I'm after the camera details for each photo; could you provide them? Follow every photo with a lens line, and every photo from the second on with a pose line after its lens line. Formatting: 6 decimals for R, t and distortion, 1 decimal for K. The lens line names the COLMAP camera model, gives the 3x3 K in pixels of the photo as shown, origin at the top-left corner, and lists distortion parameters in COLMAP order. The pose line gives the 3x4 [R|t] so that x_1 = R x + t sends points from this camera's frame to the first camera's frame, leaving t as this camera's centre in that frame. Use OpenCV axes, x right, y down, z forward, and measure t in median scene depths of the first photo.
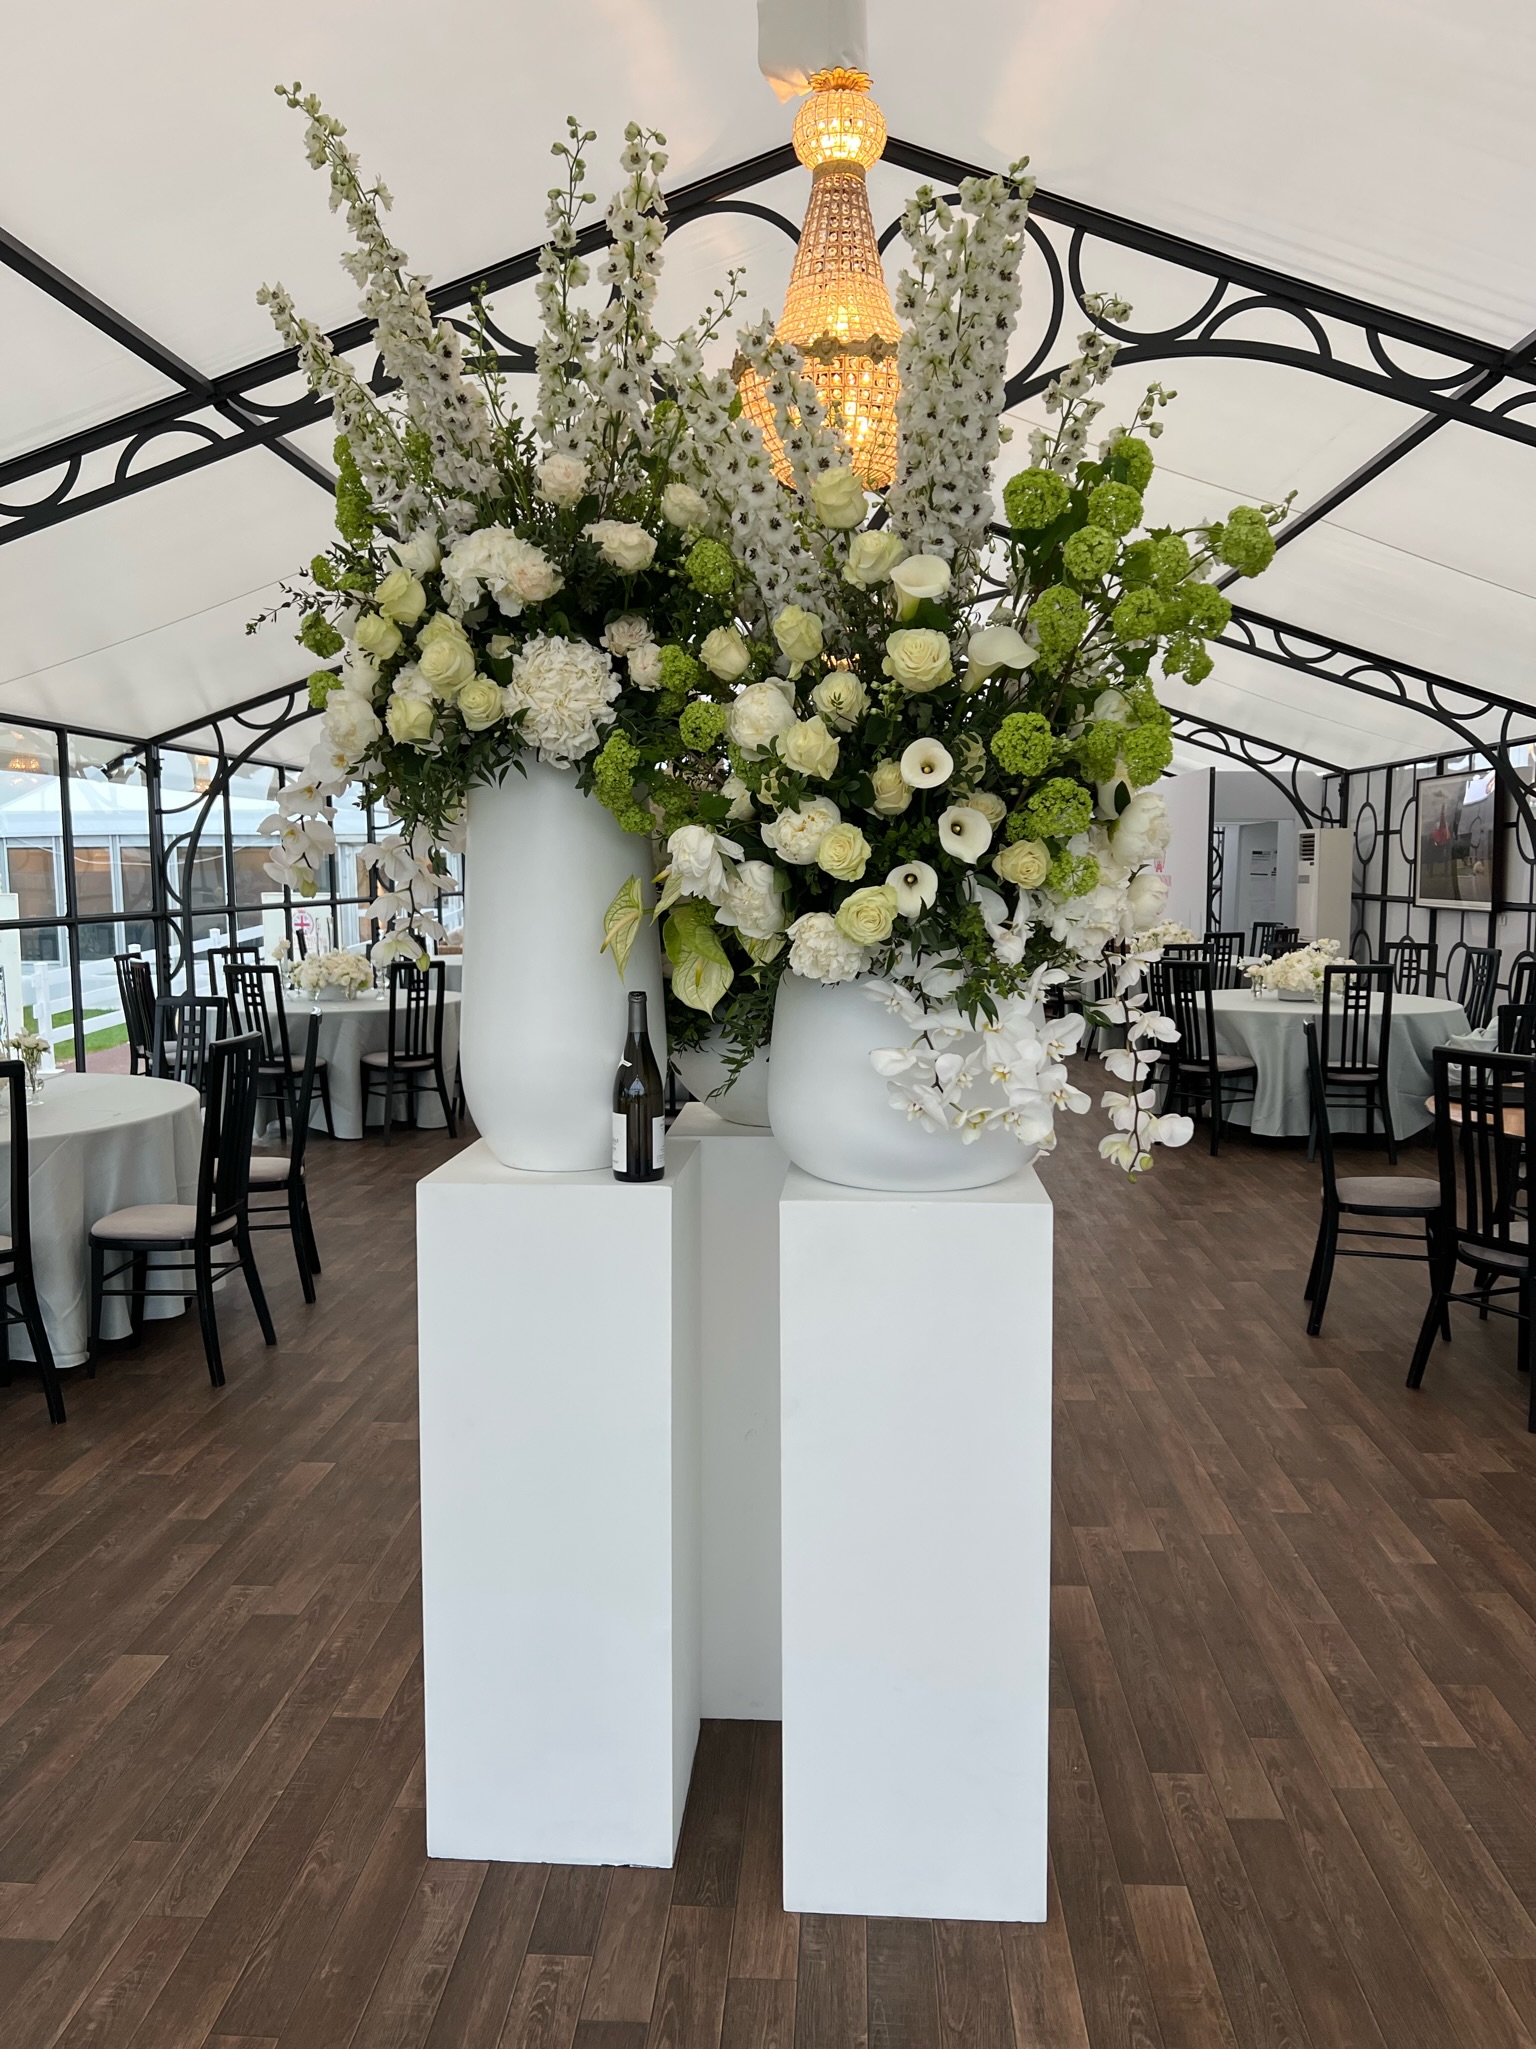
lens RADIAL K [[1554.0, 0, 768.0], [0, 1554.0, 1024.5], [0, 0, 1]] dist [-0.124808, -0.000751]
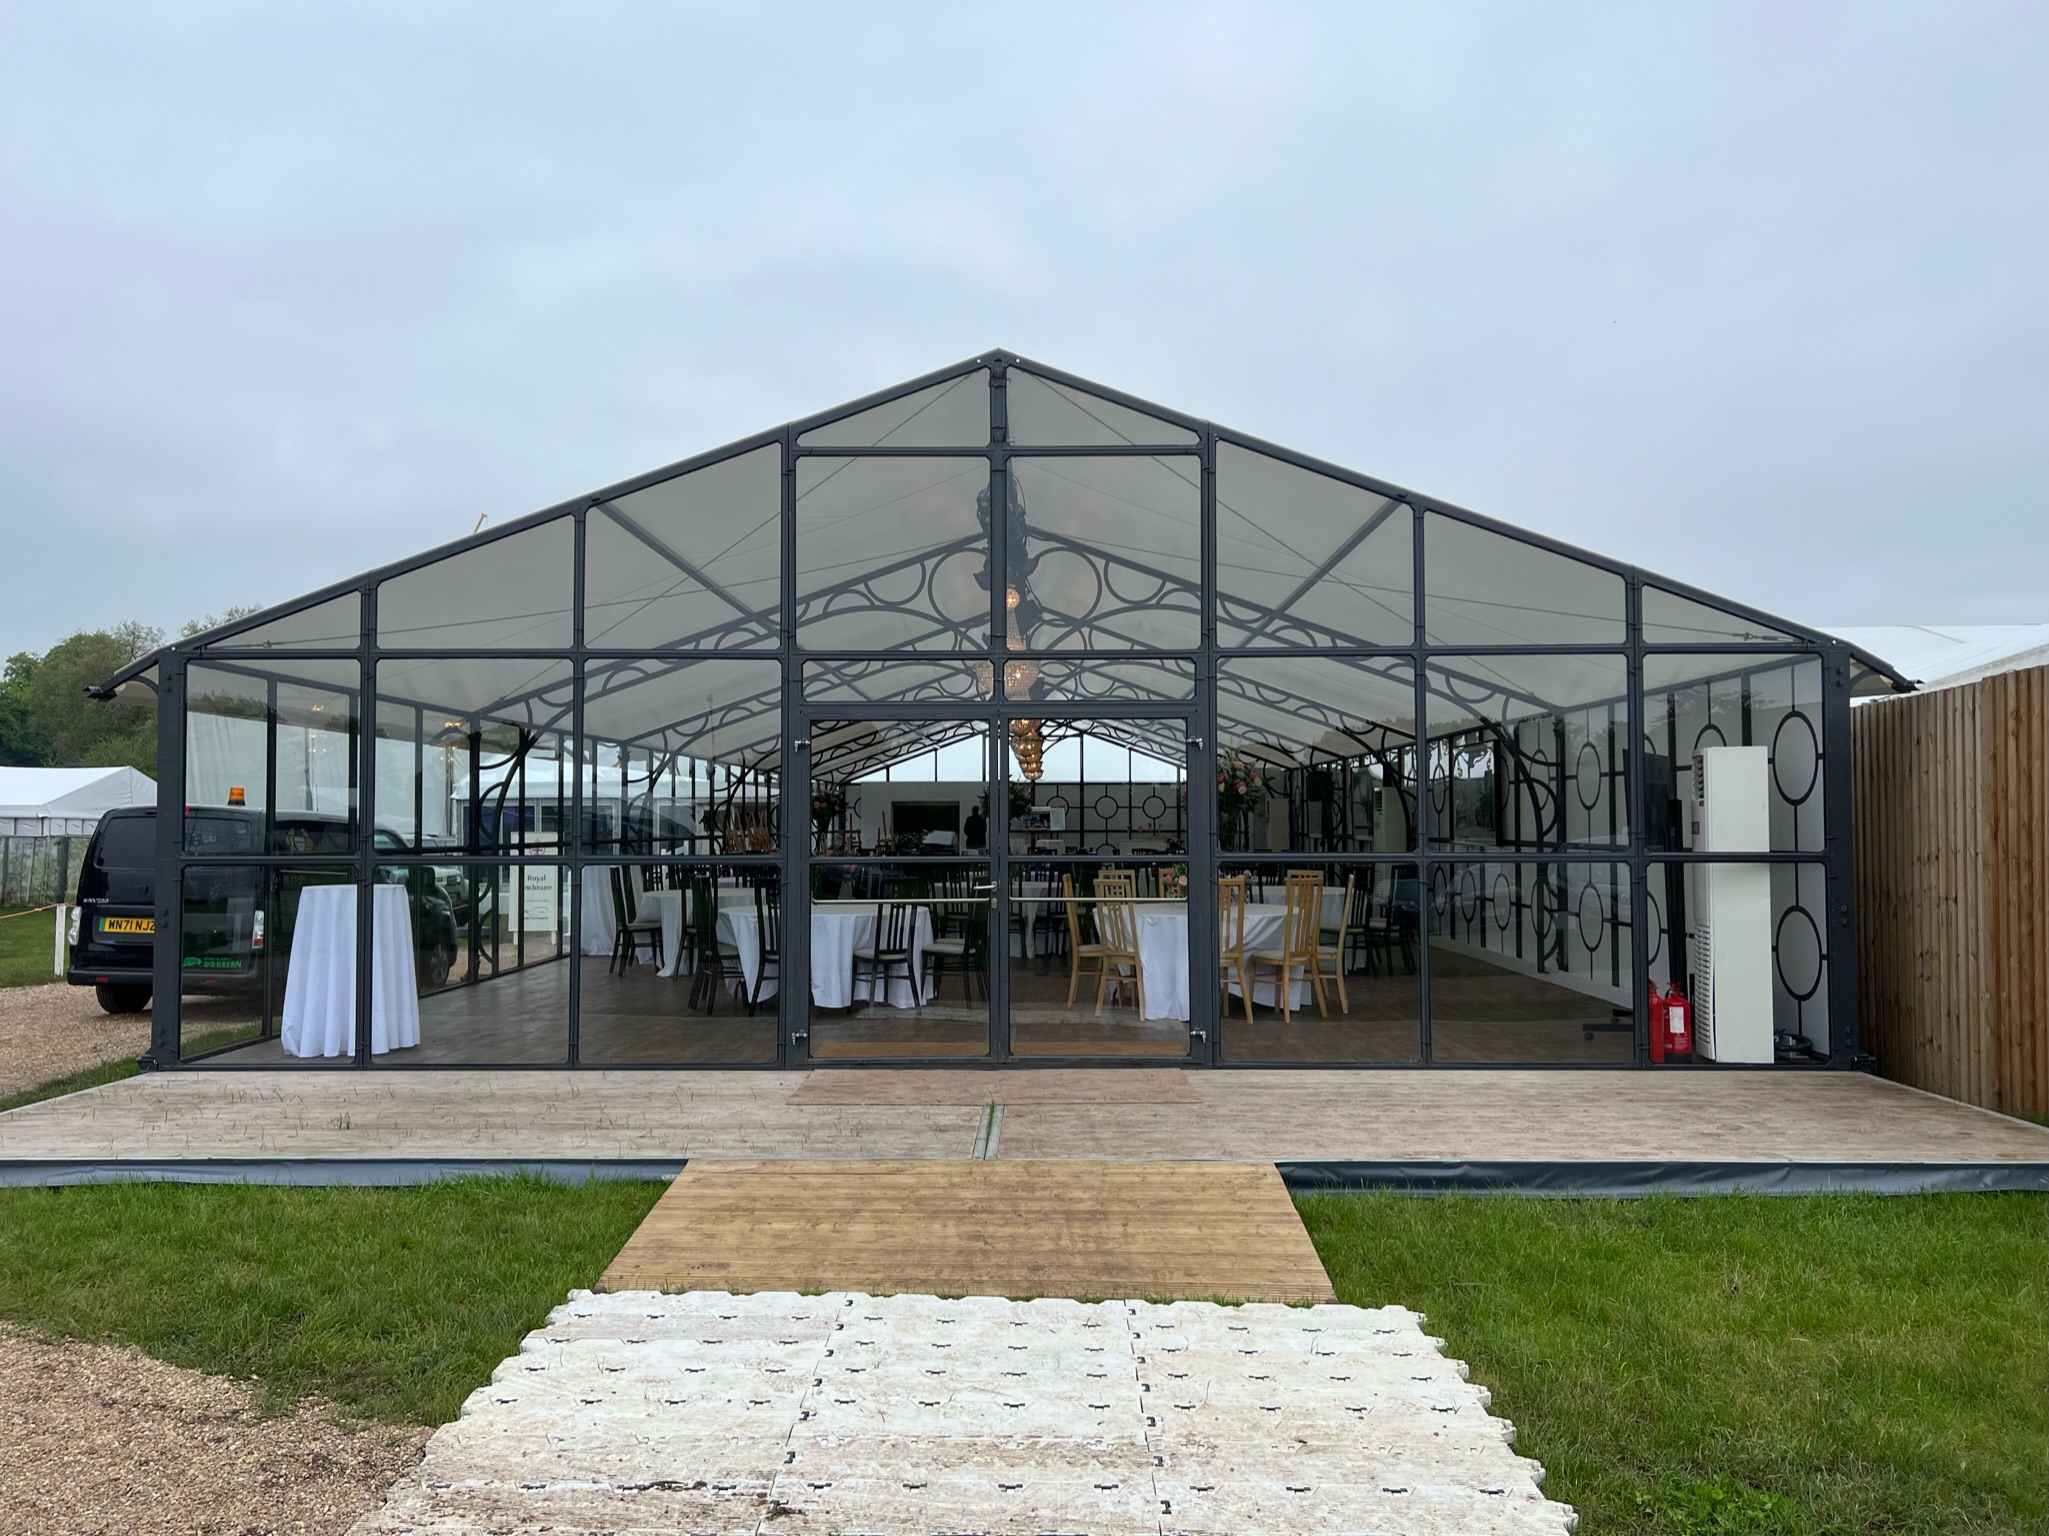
lens RADIAL K [[1554.0, 0, 1024.5], [0, 1554.0, 768.0], [0, 0, 1]] dist [-0.124808, -0.000751]
pose [[0.998937, 0.005913, 0.045715, -0.026688], [0.000387, 0.990628, -0.136590, 0.092115], [-0.046094, 0.136462, 0.989572, -0.823943]]
